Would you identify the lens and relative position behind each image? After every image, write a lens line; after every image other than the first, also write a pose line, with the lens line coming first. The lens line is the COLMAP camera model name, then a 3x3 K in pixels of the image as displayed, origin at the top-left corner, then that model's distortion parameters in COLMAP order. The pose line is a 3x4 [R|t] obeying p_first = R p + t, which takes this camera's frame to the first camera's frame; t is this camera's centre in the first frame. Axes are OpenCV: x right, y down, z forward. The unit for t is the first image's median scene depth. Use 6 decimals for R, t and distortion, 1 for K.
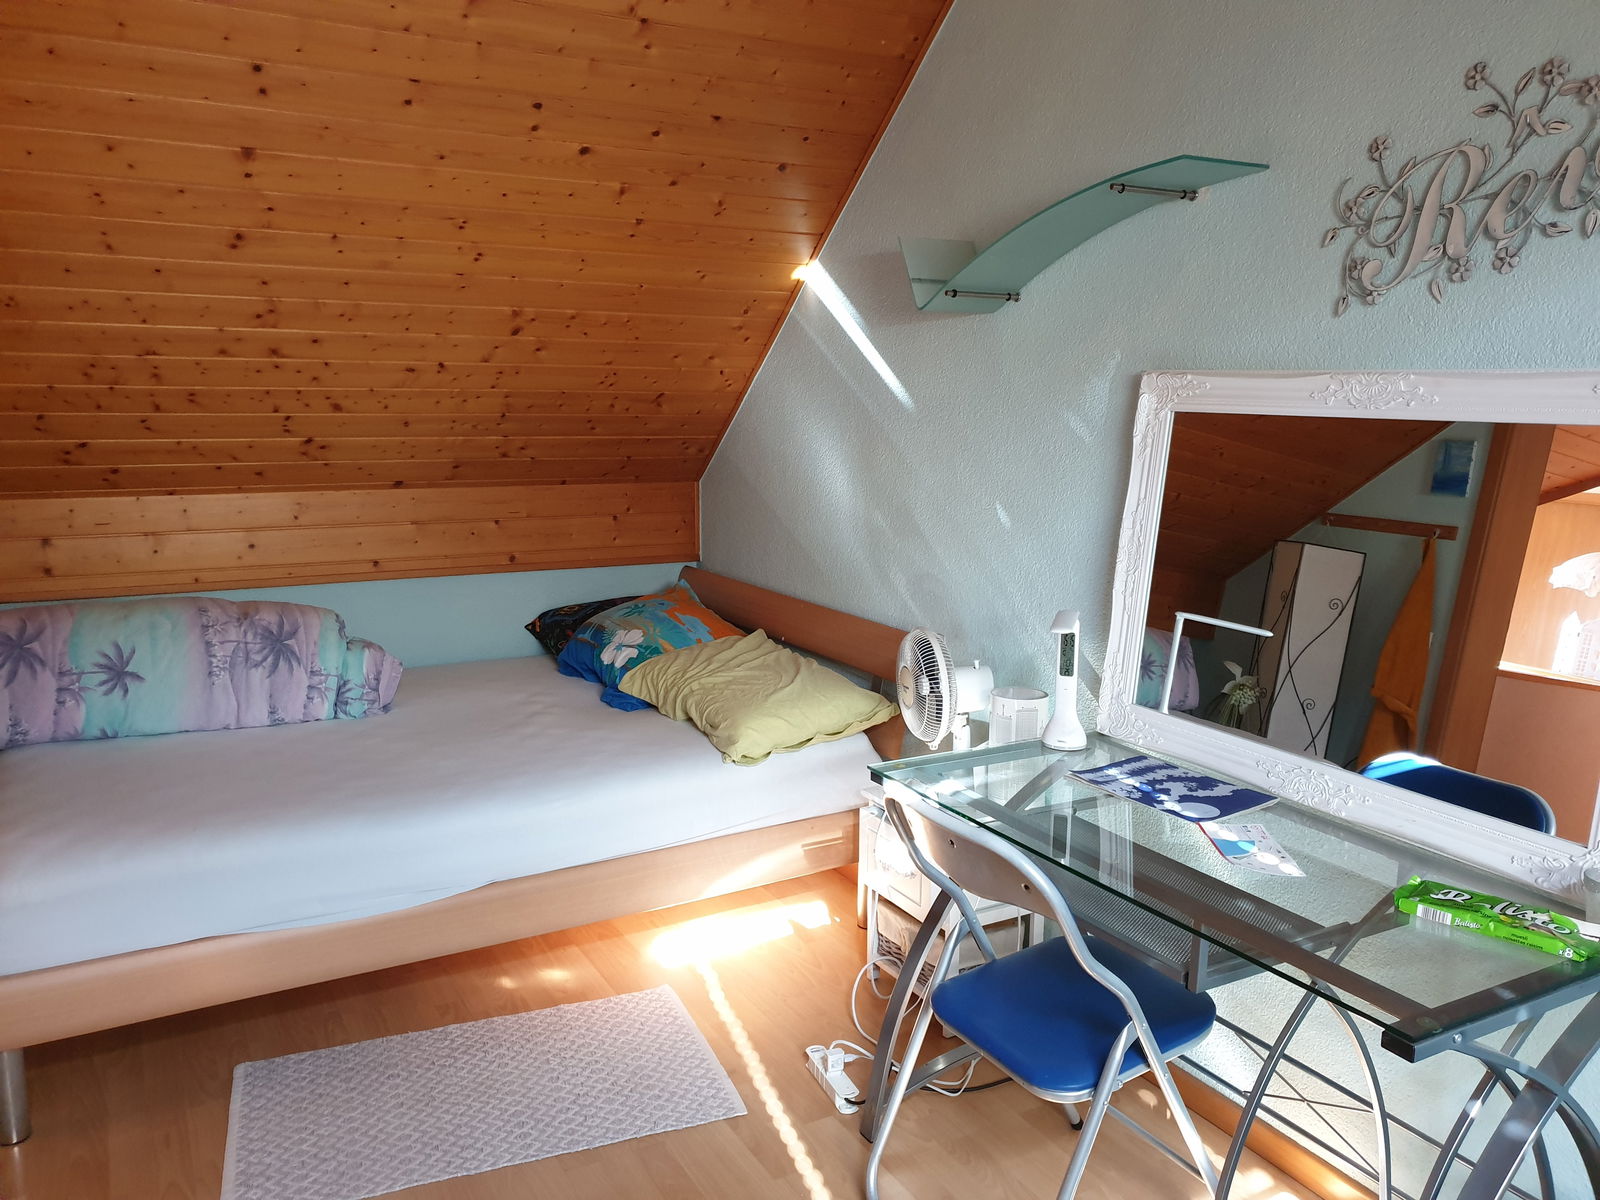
lens RADIAL K [[1243.4, 0, 800.0], [0, 1243.4, 600.0], [0, 0, 1]] dist [0.001341, 0.000430]
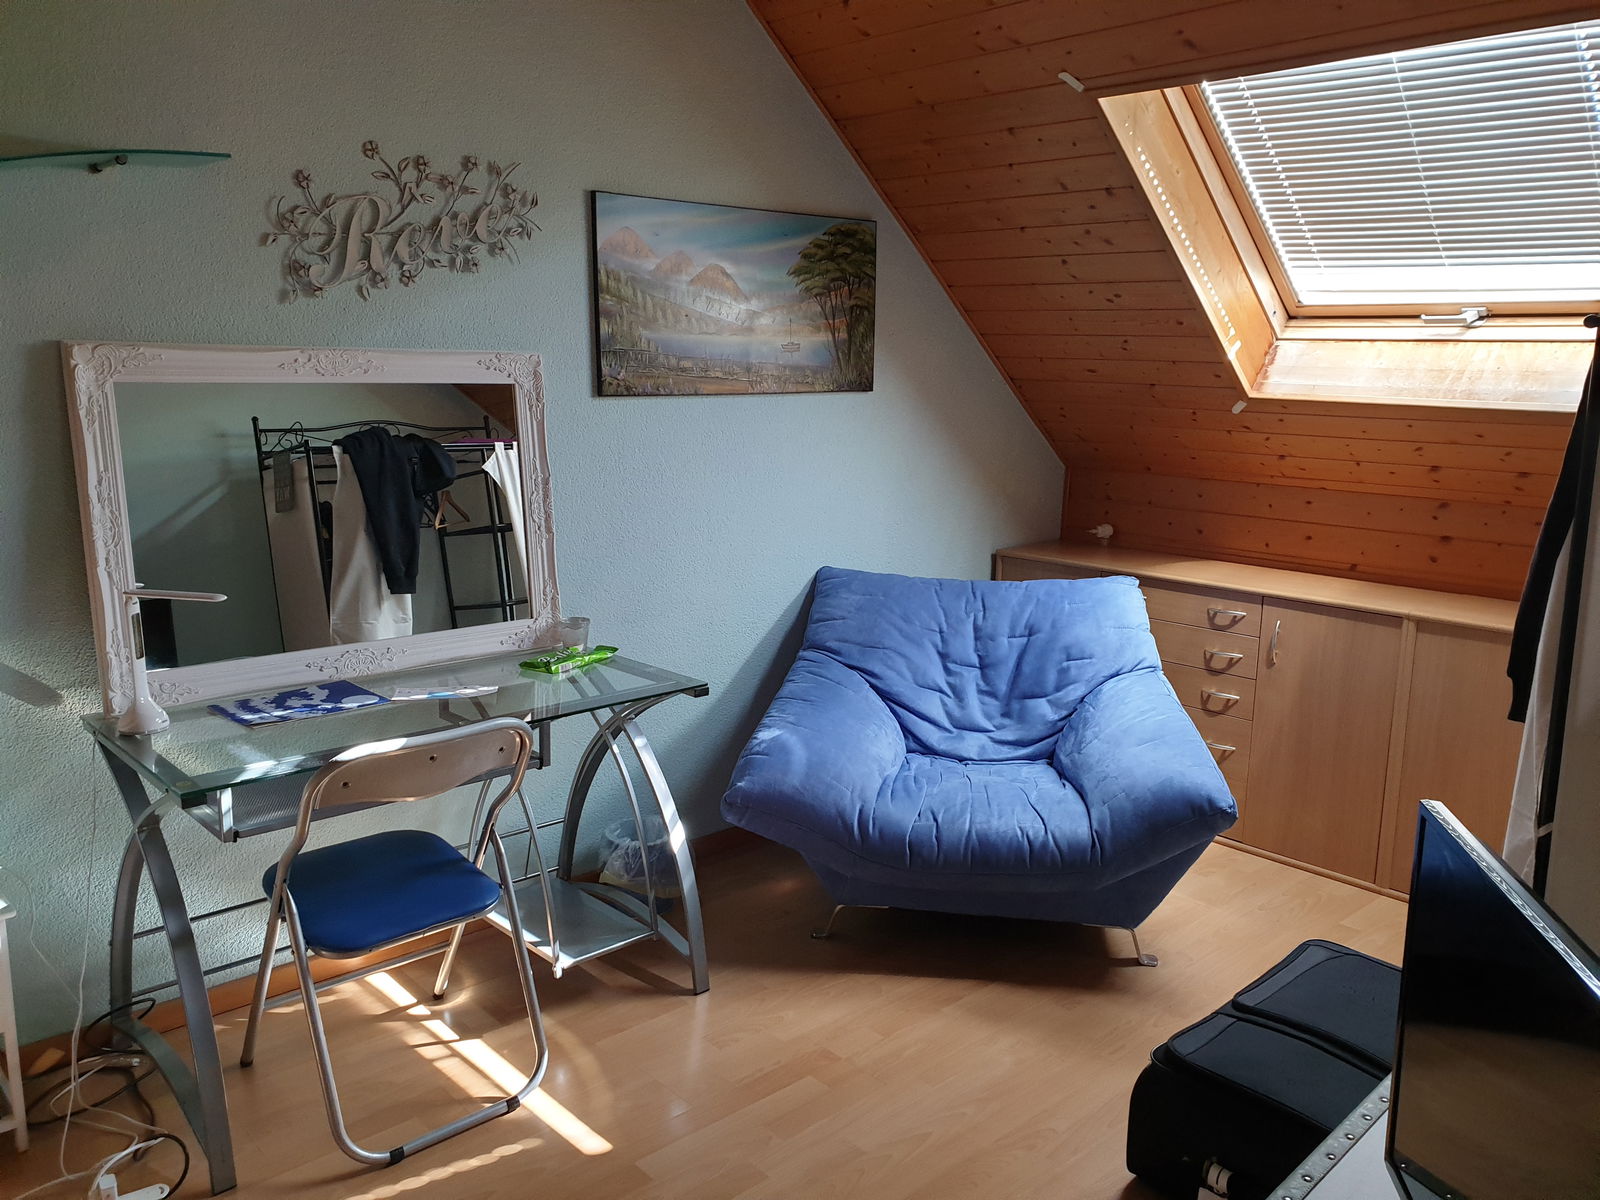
lens RADIAL K [[1243.4, 0, 800.0], [0, 1243.4, 600.0], [0, 0, 1]] dist [0.001341, 0.000430]
pose [[-0.257326, -0.202984, 0.944765, -1.016524], [0.139855, 0.959572, 0.244258, -0.182942], [-0.956150, 0.194984, -0.218535, 0.874674]]
